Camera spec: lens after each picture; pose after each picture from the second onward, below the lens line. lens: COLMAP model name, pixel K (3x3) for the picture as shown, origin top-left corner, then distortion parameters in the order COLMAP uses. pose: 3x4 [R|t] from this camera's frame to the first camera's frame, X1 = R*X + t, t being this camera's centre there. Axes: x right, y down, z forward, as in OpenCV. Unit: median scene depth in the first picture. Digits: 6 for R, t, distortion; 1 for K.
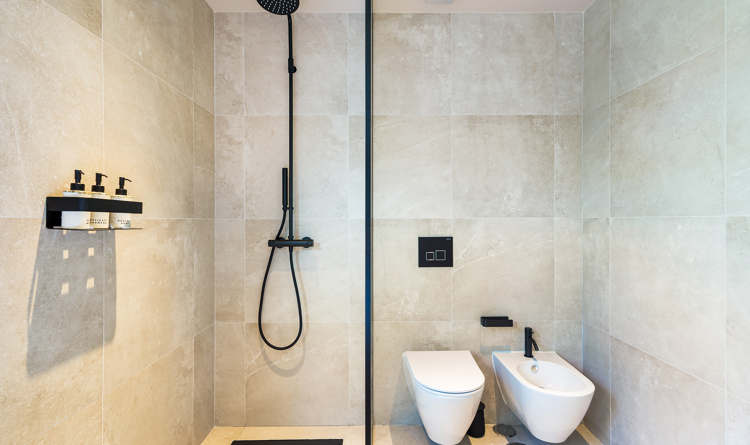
lens RADIAL K [[361.0, 0, 375.8], [0, 361.0, 222.1], [0, 0, 1]] dist [0.001429, 0.000459]
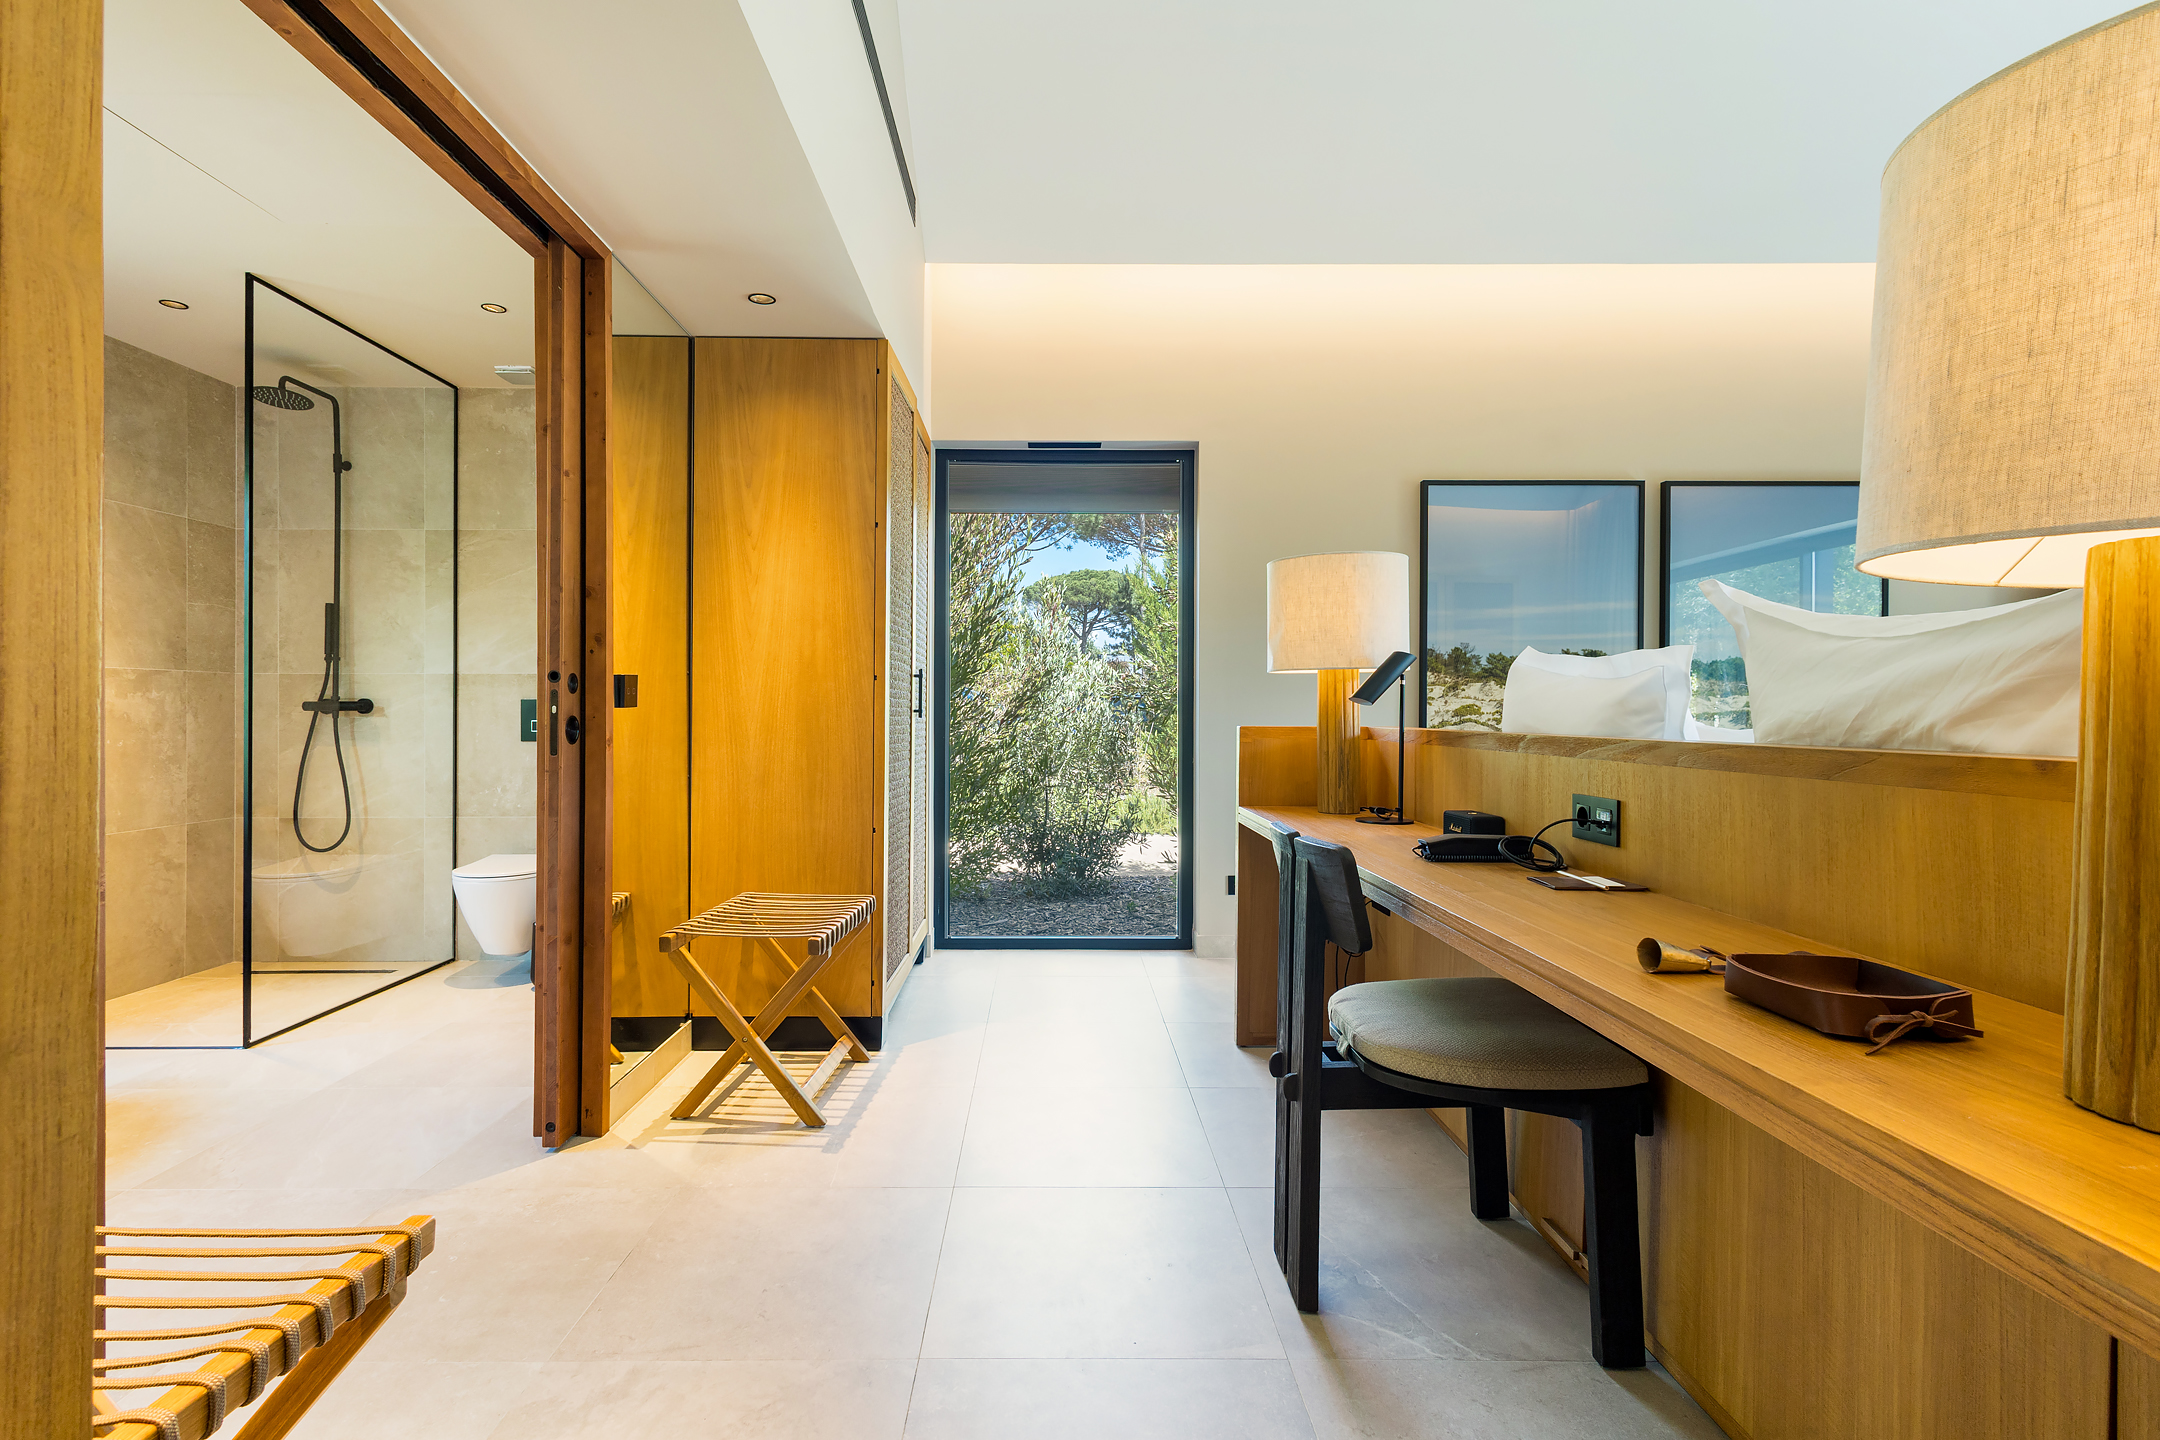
lens RADIAL K [[1048.0, 0, 1073.3], [0, 1048.0, 713.2], [0, 0, 1]] dist [-0.001102, -0.000618]
pose [[0.999898, 0.004223, 0.013662, 1.210311], [-0.004220, 0.999991, -0.000252, 0.065630], [-0.013663, 0.000195, 0.999907, -1.122619]]
